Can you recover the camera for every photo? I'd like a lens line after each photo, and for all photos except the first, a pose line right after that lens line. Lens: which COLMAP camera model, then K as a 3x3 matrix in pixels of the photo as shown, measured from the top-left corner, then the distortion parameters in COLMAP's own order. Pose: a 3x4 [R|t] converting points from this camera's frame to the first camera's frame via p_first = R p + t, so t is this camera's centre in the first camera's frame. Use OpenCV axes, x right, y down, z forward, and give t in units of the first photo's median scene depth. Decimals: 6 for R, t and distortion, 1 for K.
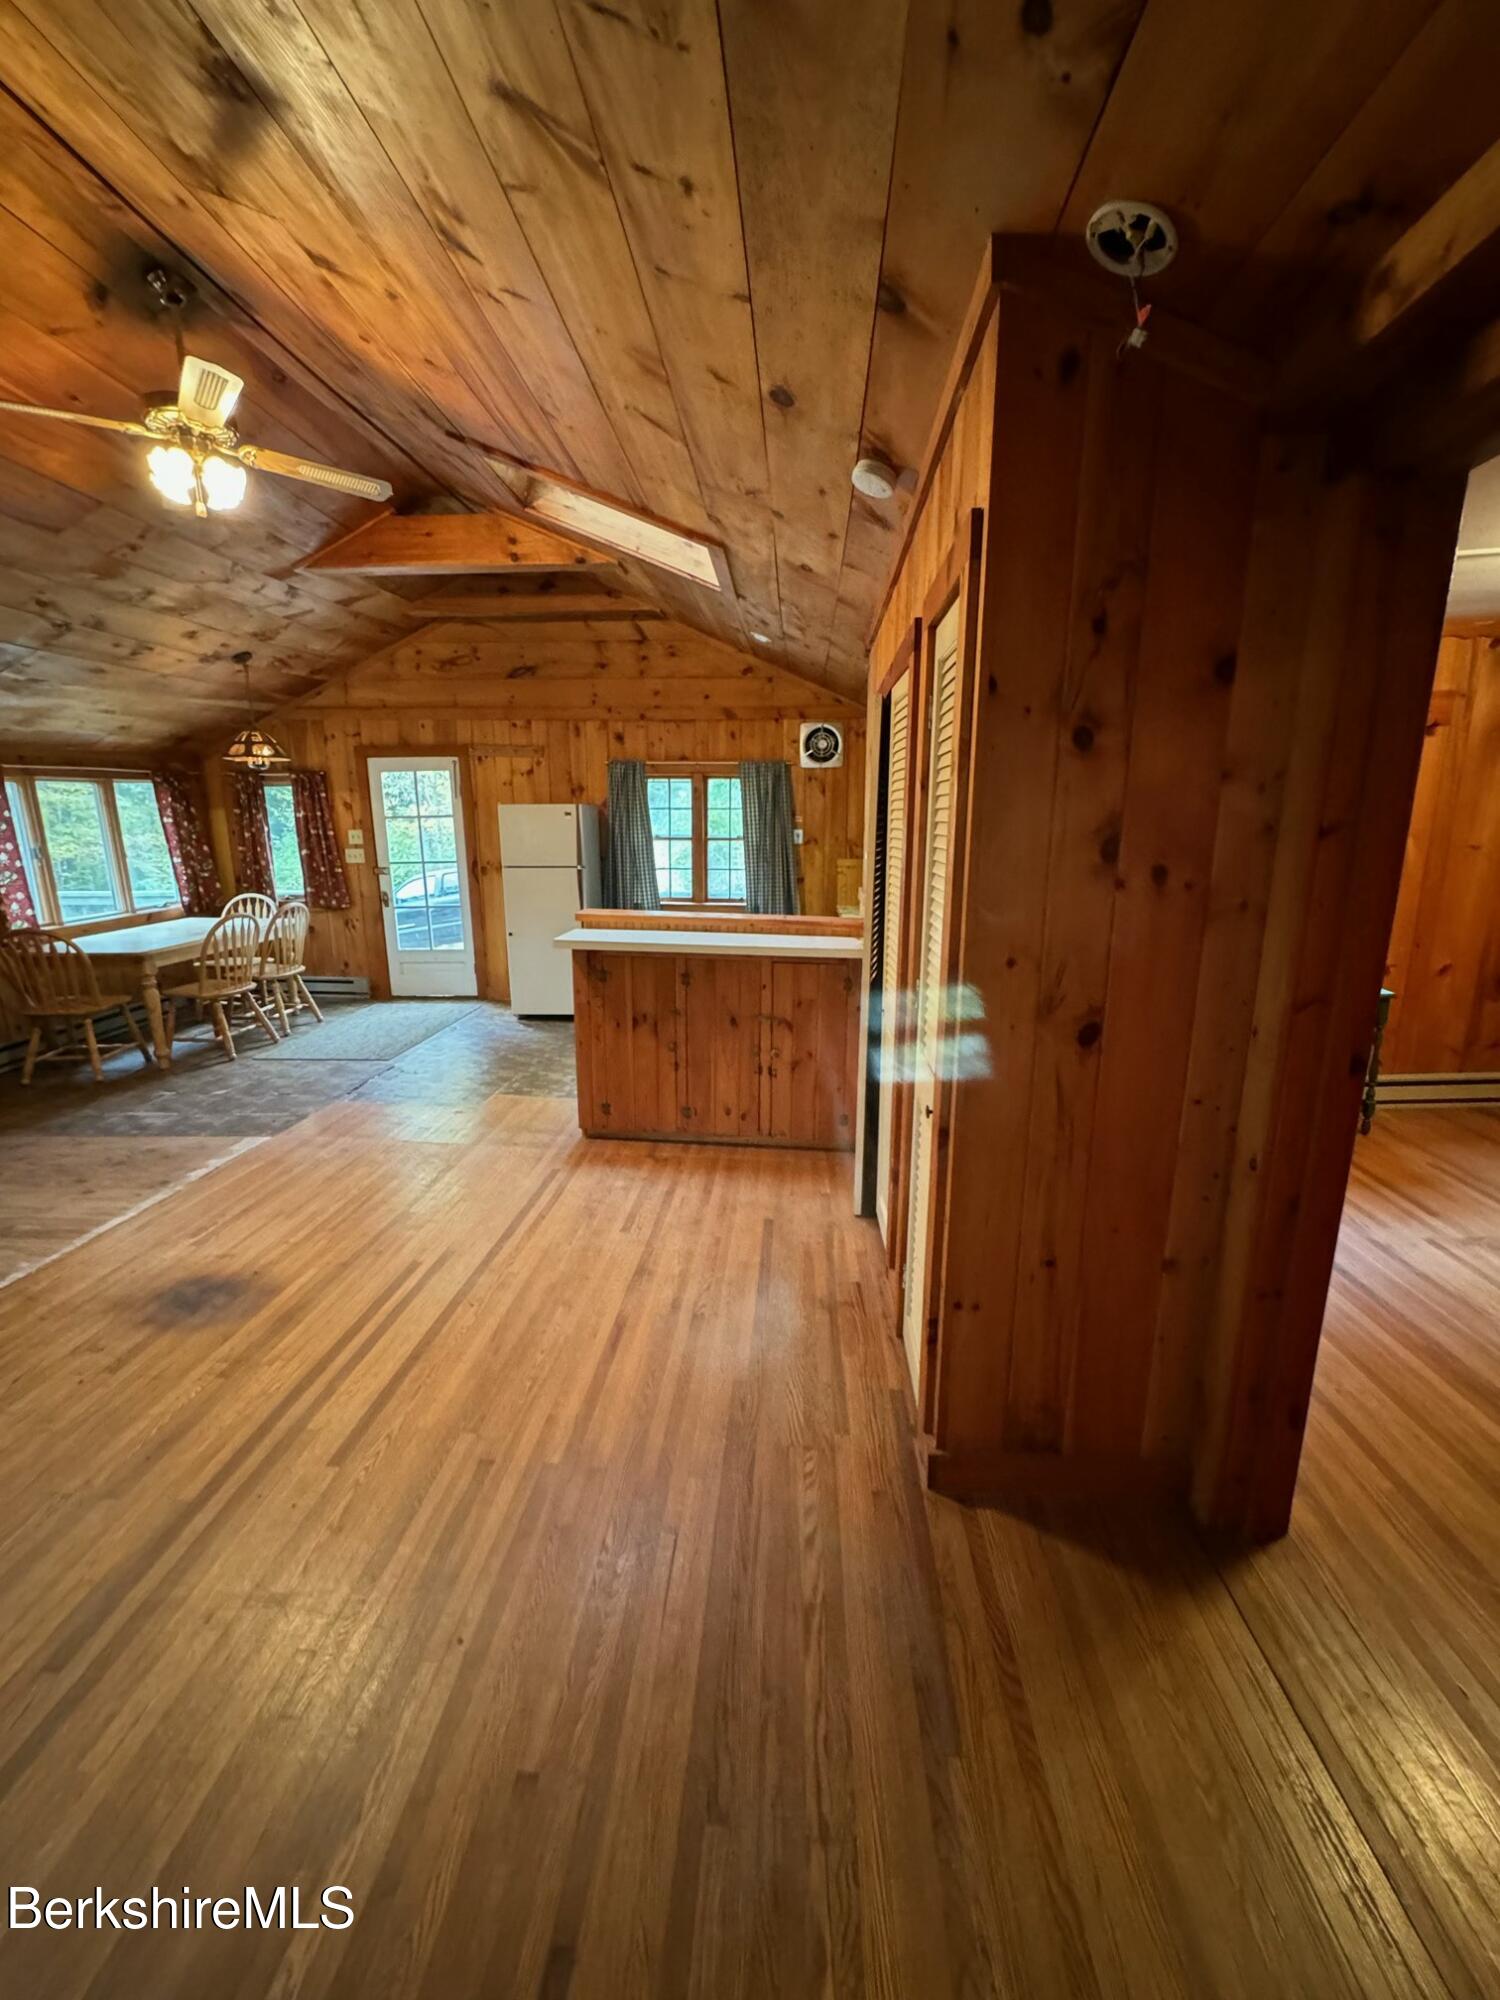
lens RADIAL K [[793.0, 0, 752.1], [0, 793.0, 997.1], [0, 0, 1]] dist [-0.001658, -0.000085]
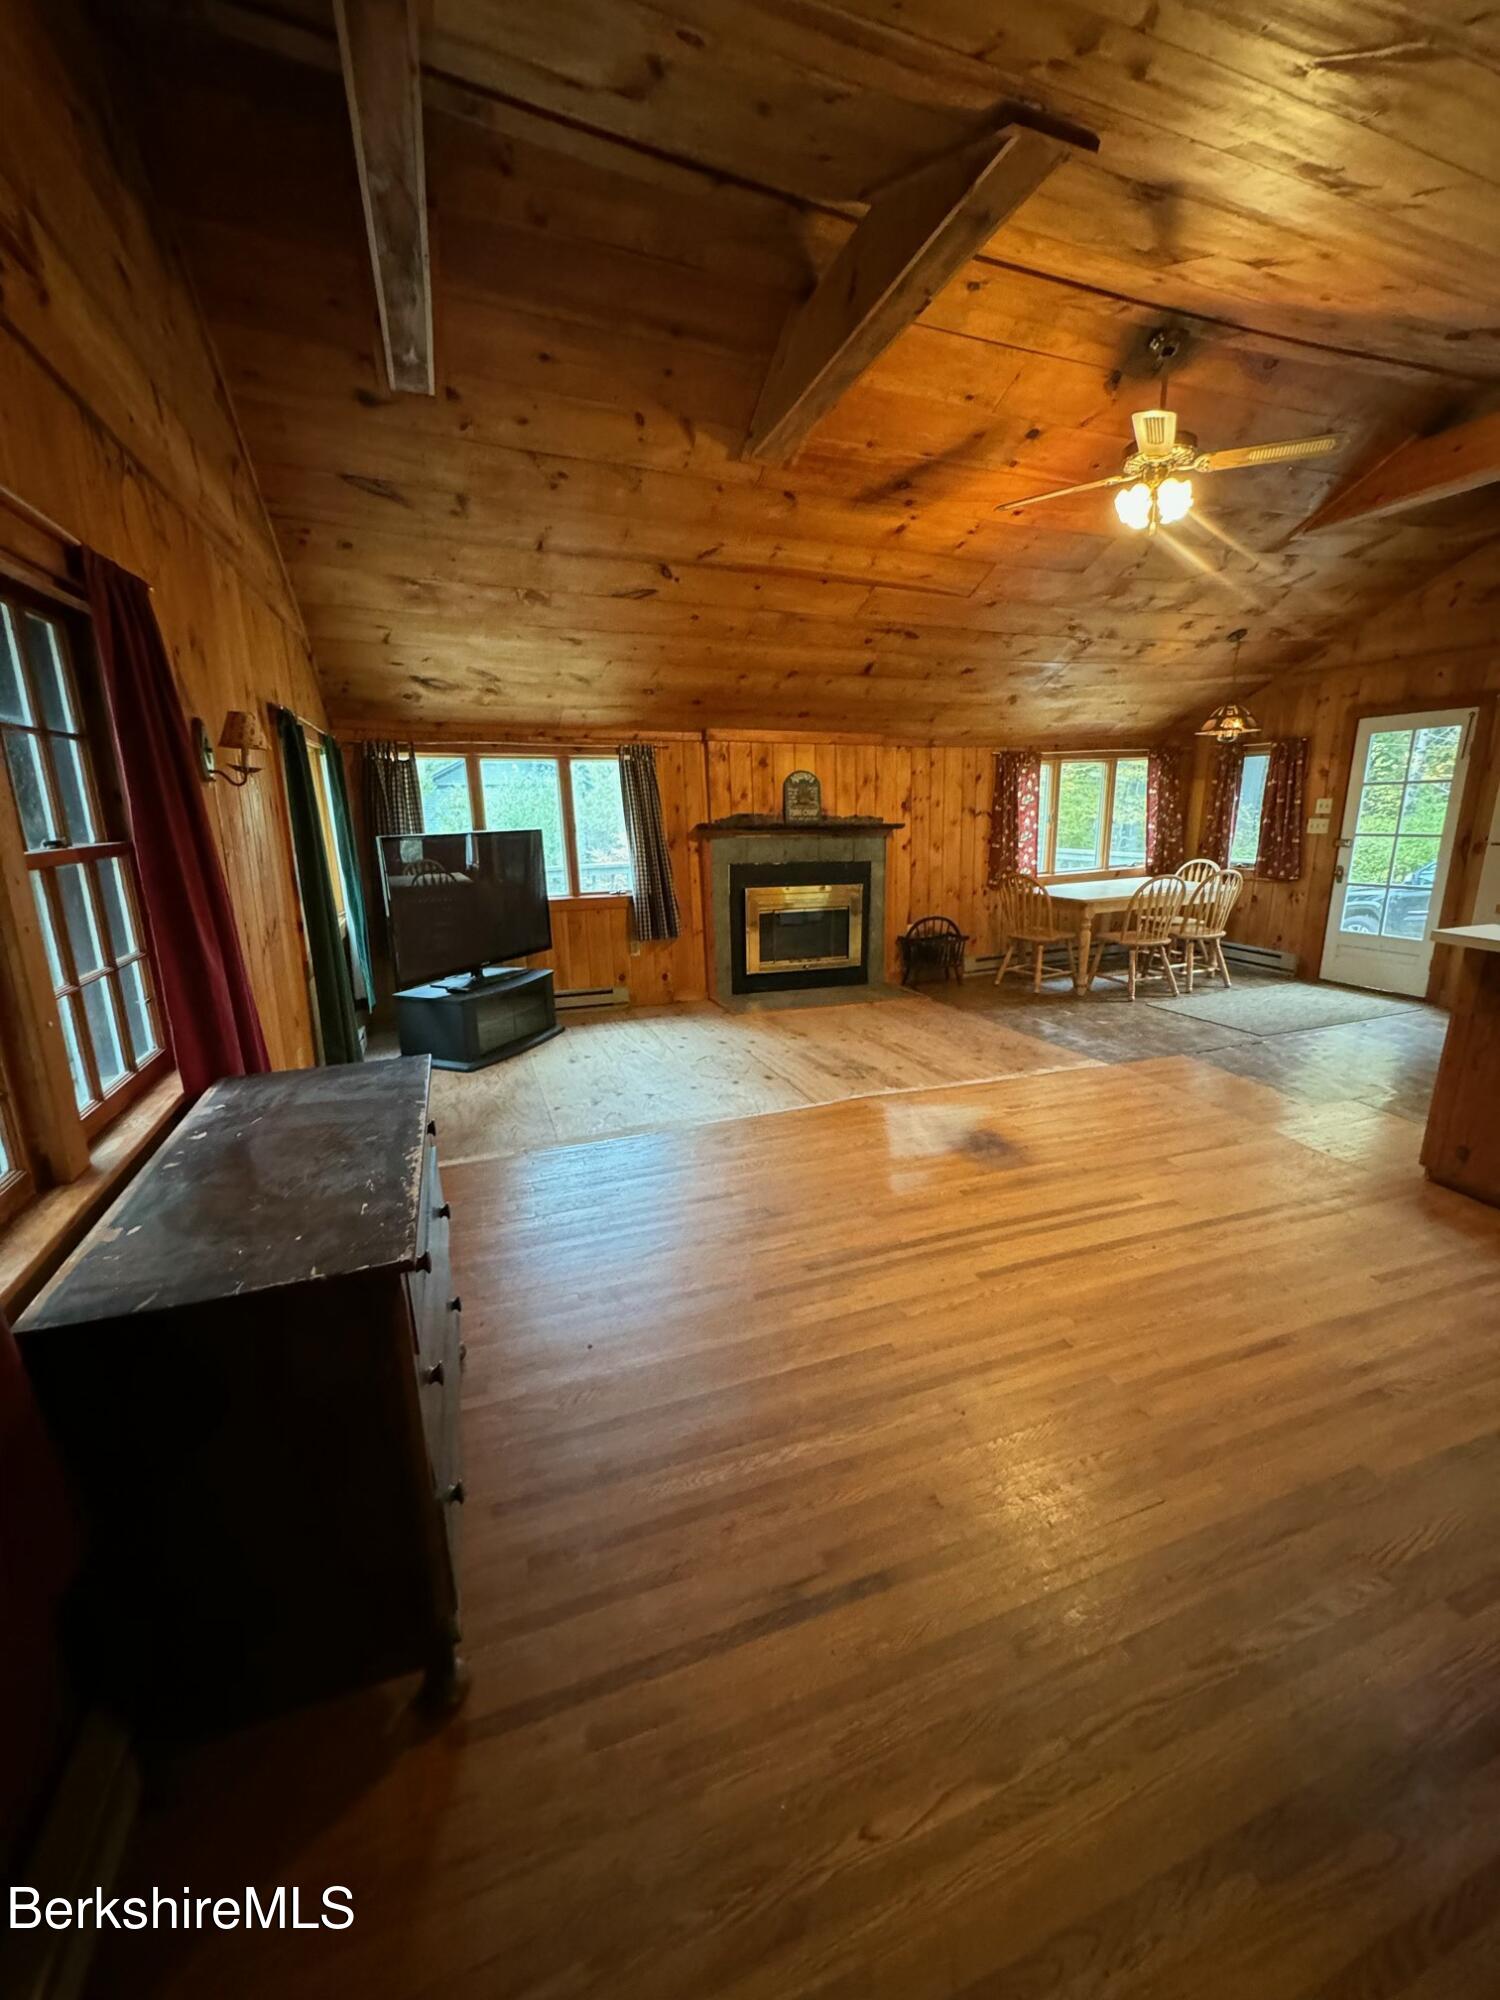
lens RADIAL K [[793.0, 0, 752.1], [0, 793.0, 997.1], [0, 0, 1]] dist [-0.001658, -0.000085]
pose [[0.403470, 0.212910, -0.889877, 0.149222], [-0.179756, 0.972042, 0.151068, -0.001855], [0.897162, 0.099010, 0.430462, 0.009995]]
